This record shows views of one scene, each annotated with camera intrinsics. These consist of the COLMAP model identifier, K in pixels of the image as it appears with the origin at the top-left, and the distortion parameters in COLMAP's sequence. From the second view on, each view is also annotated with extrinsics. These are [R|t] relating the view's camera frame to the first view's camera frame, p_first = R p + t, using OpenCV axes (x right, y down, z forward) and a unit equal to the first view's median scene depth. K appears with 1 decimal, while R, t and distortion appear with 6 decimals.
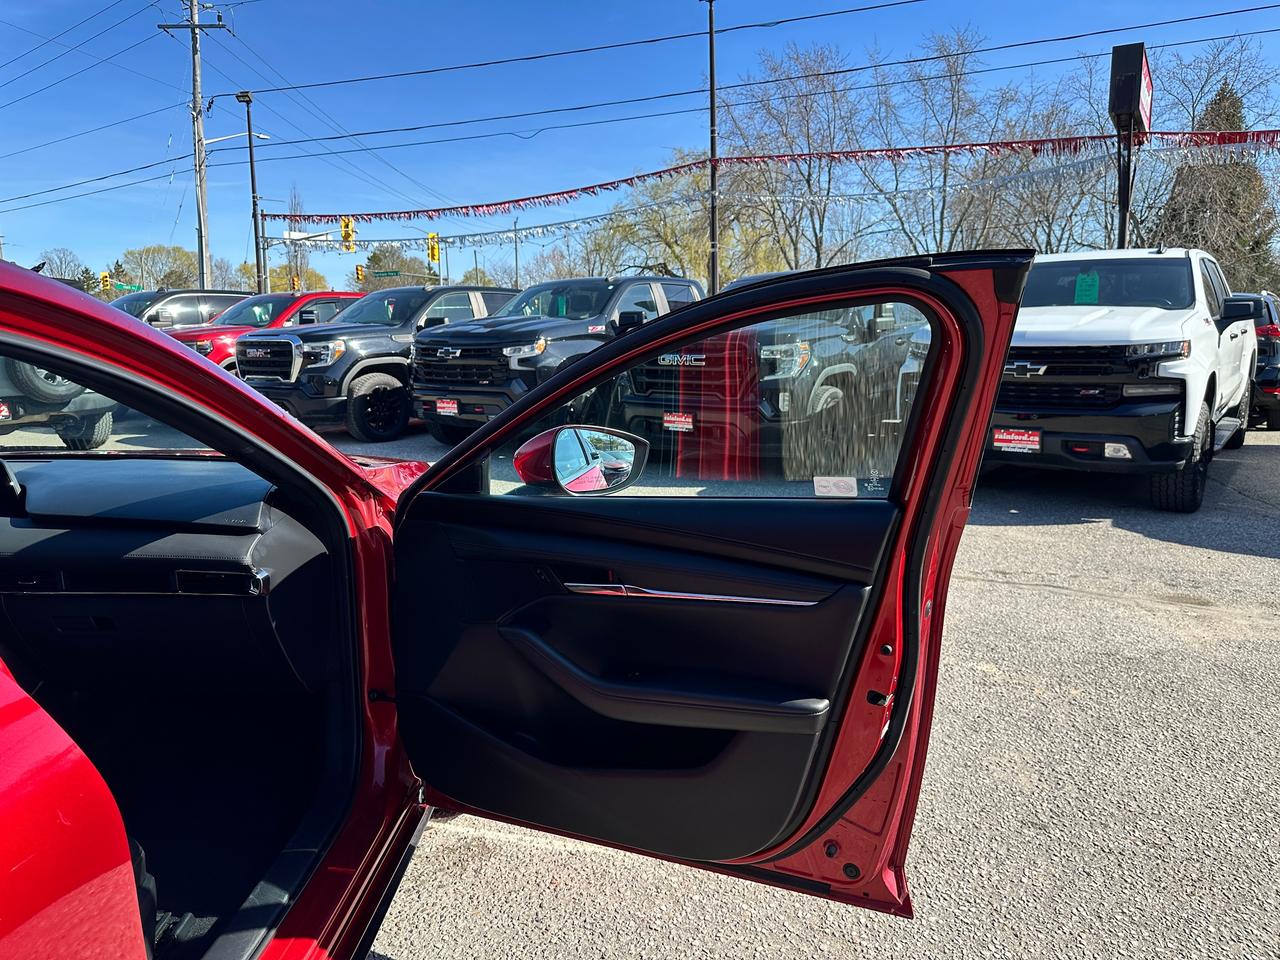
lens RADIAL K [[899.7, 0, 628.8], [0, 899.7, 479.9], [0, 0, 1]] dist [0.059993, -0.071000]
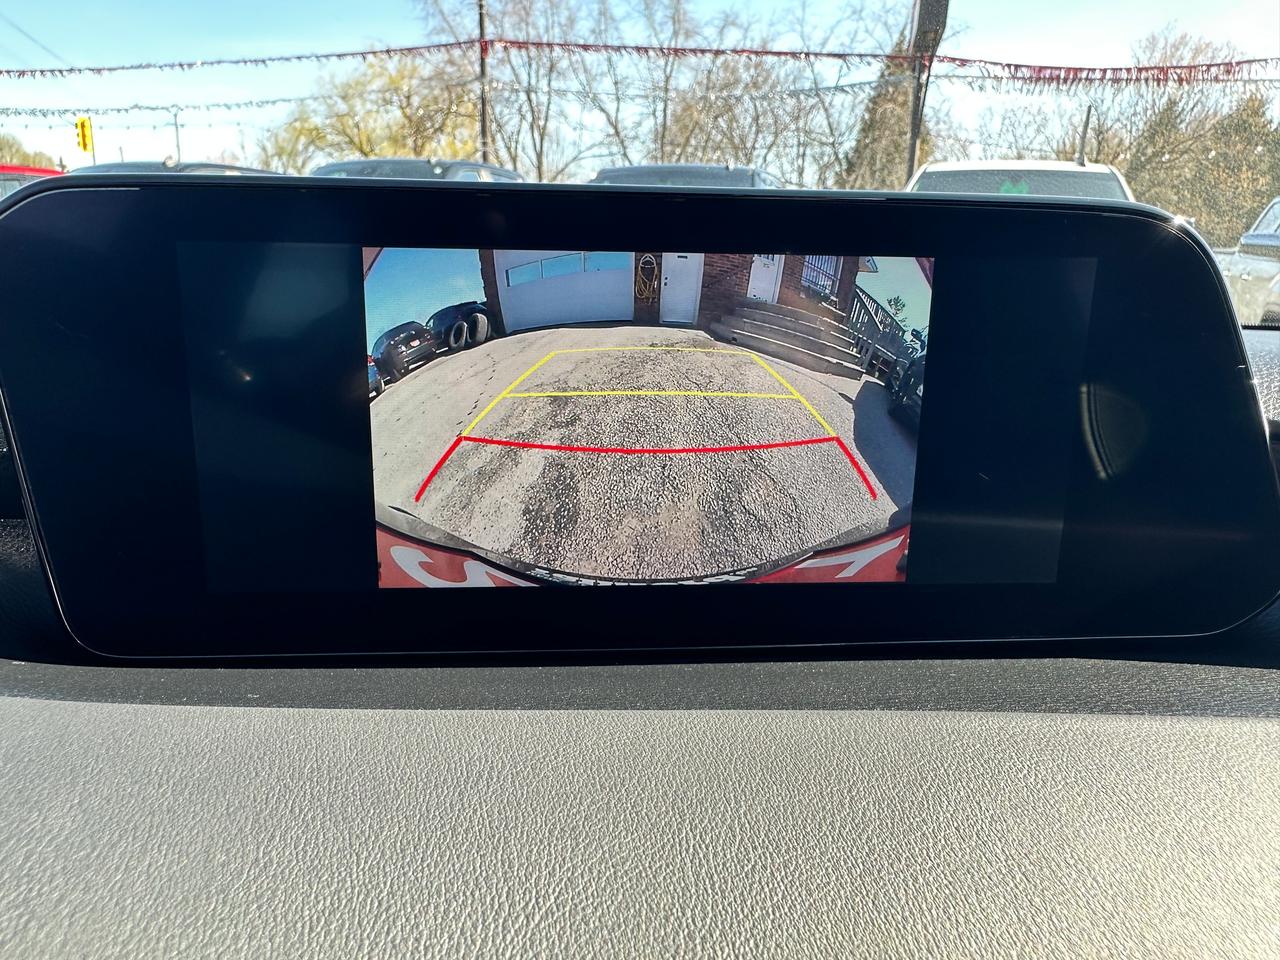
lens RADIAL K [[915.7, 0, 601.1], [0, 915.7, 545.8], [0, 0, 1]] dist [-0.007047, -0.002703]
pose [[0.955278, -0.050504, 0.291365, -0.151855], [0.009574, 0.990073, 0.140228, 0.003321], [-0.295555, -0.131167, 0.946278, 0.165150]]
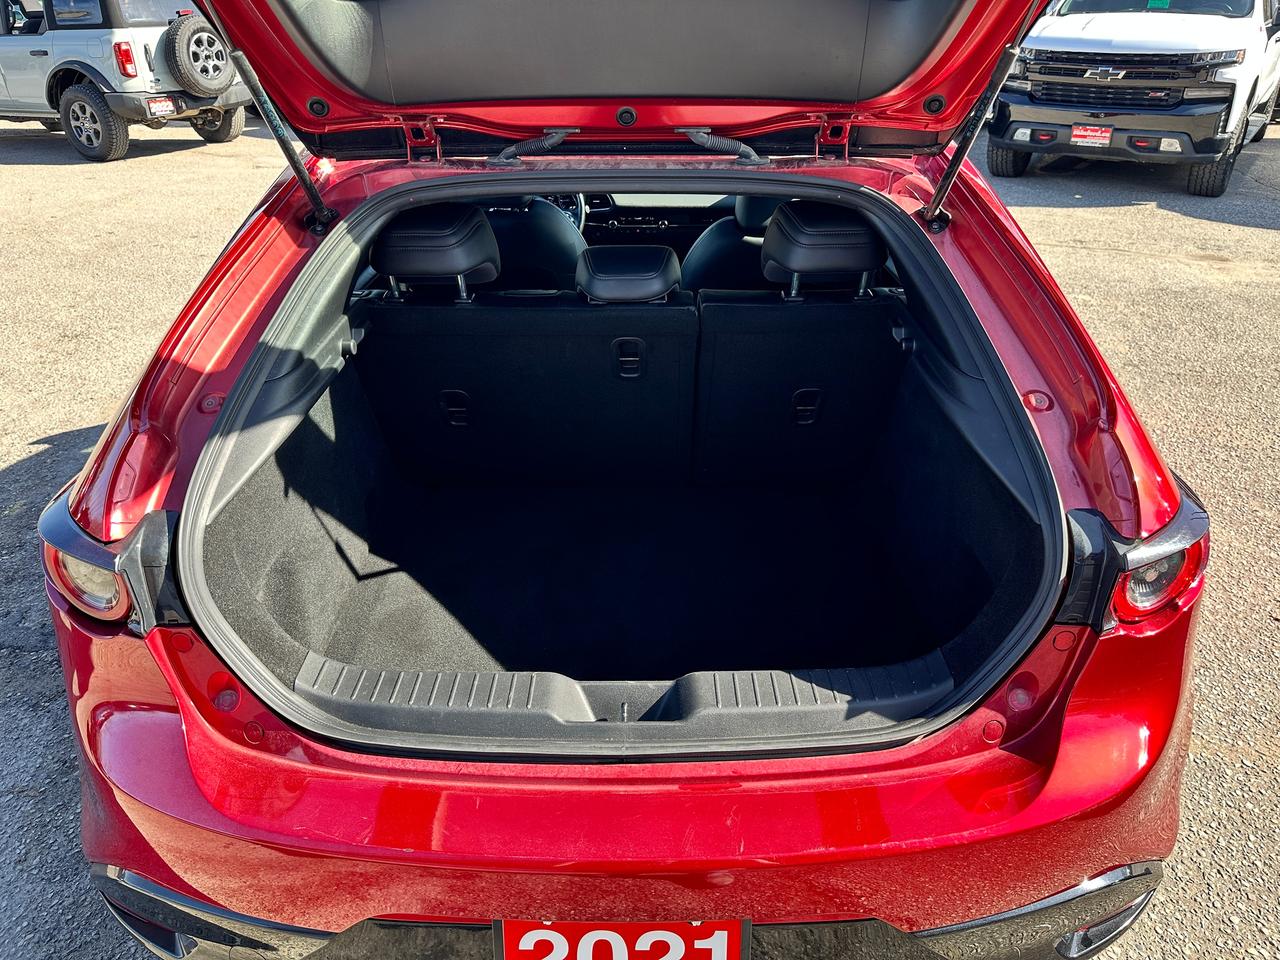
lens RADIAL K [[908.6, 0, 638.3], [0, 908.6, 467.9], [0, 0, 1]] dist [0.003988, -0.002080]
pose [[0.999532, -0.011840, 0.028190, -0.156553], [0.002612, 0.951675, 0.307097, 0.002917], [-0.030464, -0.306880, 0.951261, -0.202300]]
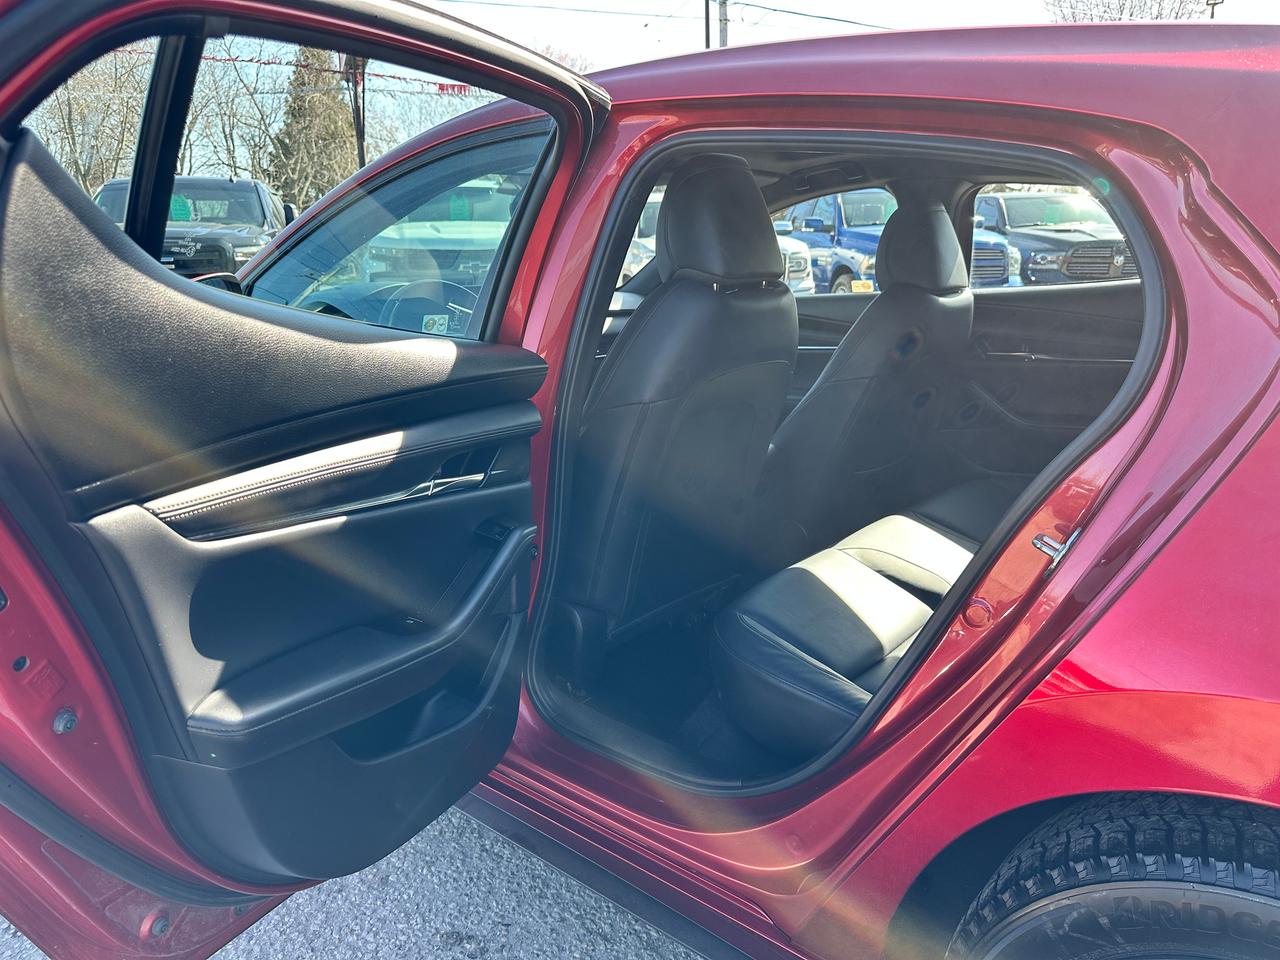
lens RADIAL K [[909.7, 0, 640.0], [0, 909.7, 480.0], [0, 0, 1]] dist [-0.002614, 0.001855]
pose [[0.620874, -0.195128, 0.759237, -0.344945], [0.134348, 0.980682, 0.142176, 0.020109], [-0.772312, 0.013729, 0.635095, -0.019129]]
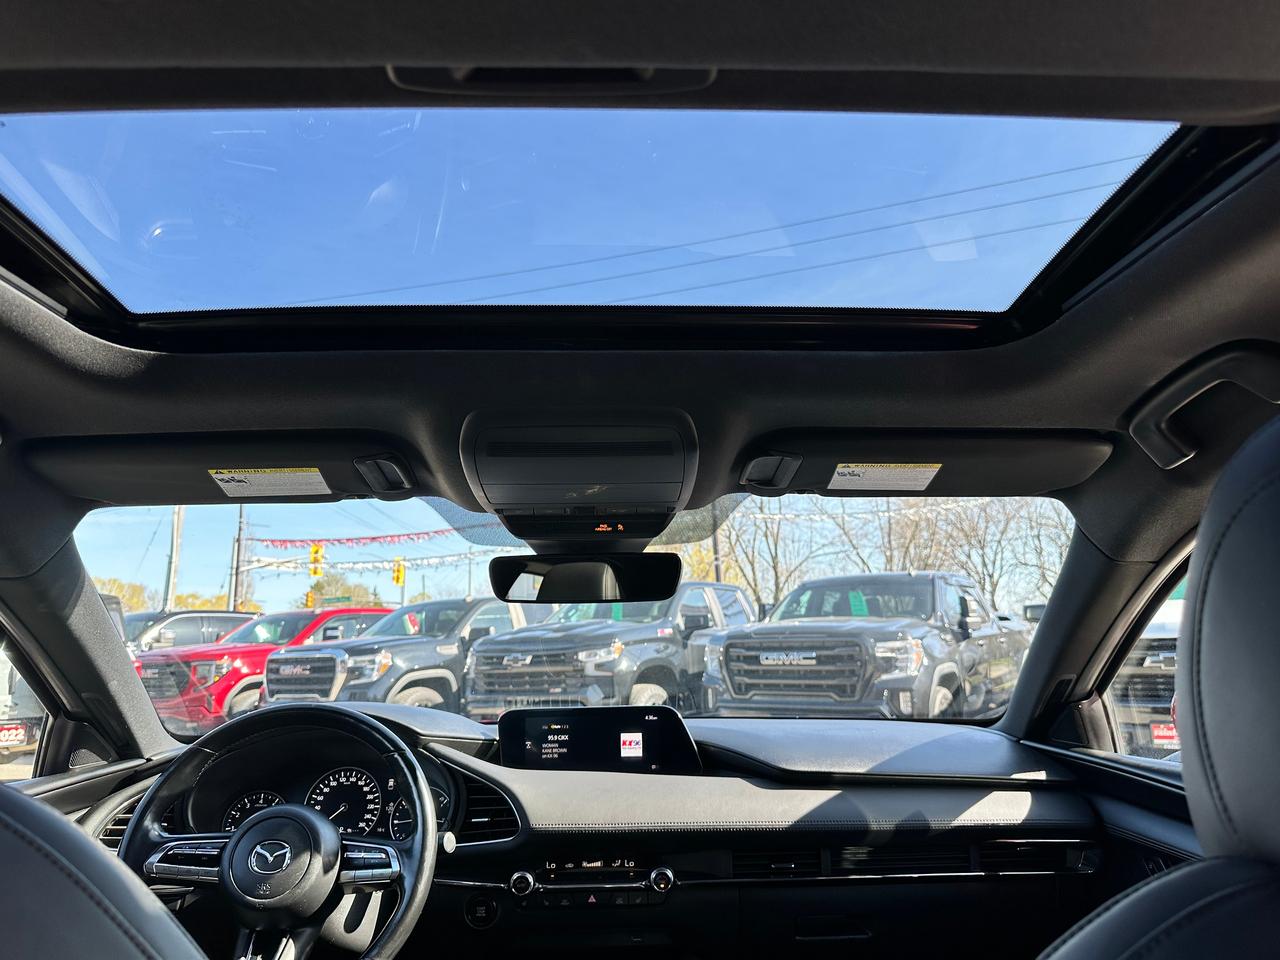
lens RADIAL K [[899.0, 0, 632.1], [0, 899.0, 479.6], [0, 0, 1]] dist [0.166068, -0.244038]
pose [[0.997601, -0.003331, 0.069147, -0.146779], [0.027053, 0.938174, -0.345105, 0.015215], [-0.063723, 0.346148, 0.936013, 0.027136]]
